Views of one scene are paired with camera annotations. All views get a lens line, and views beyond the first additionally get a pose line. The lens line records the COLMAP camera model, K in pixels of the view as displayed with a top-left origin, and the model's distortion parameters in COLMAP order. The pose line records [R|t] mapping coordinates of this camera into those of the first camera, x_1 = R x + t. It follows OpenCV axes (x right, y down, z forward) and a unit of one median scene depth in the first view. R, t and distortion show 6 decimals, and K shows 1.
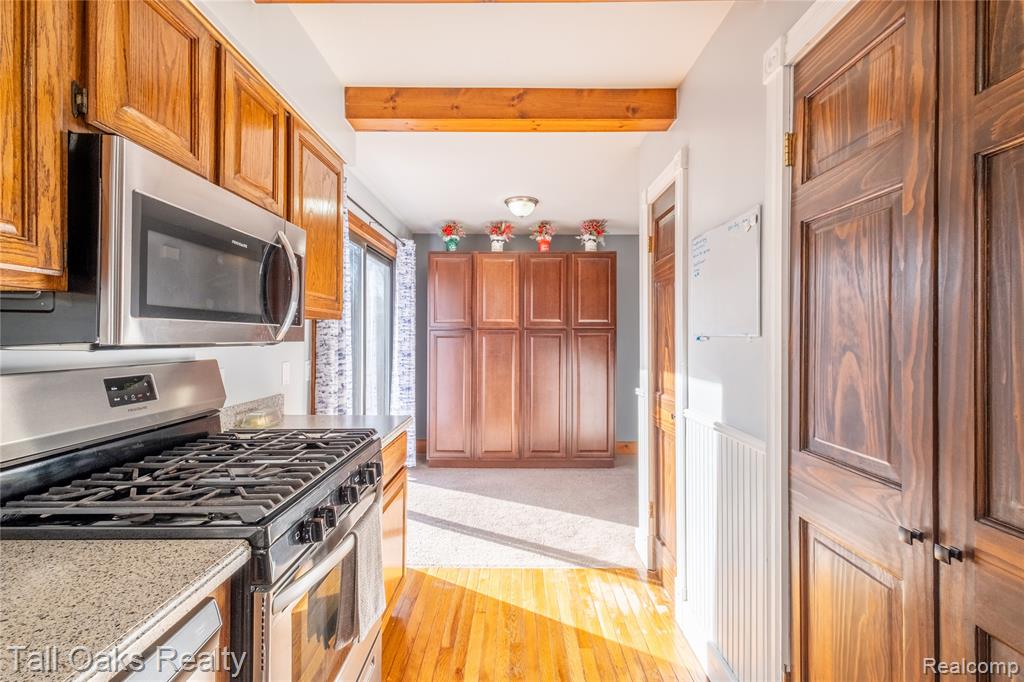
lens RADIAL K [[445.9, 0, 512.0], [0, 445.9, 341.0], [0, 0, 1]] dist [0.000927, -0.000318]
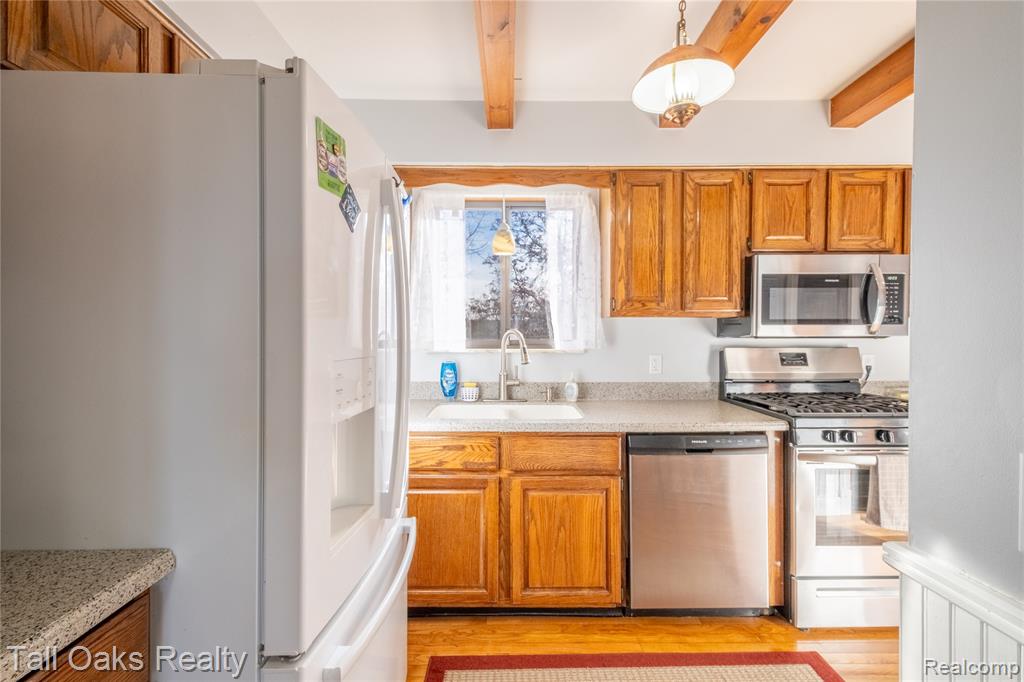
lens RADIAL K [[445.9, 0, 512.0], [0, 445.9, 341.0], [0, 0, 1]] dist [0.000927, -0.000318]
pose [[0.013554, 0.006863, -0.999885, 1.624507], [-0.002583, 0.999973, 0.006828, 0.021781], [0.999905, 0.002490, 0.013571, -0.431155]]
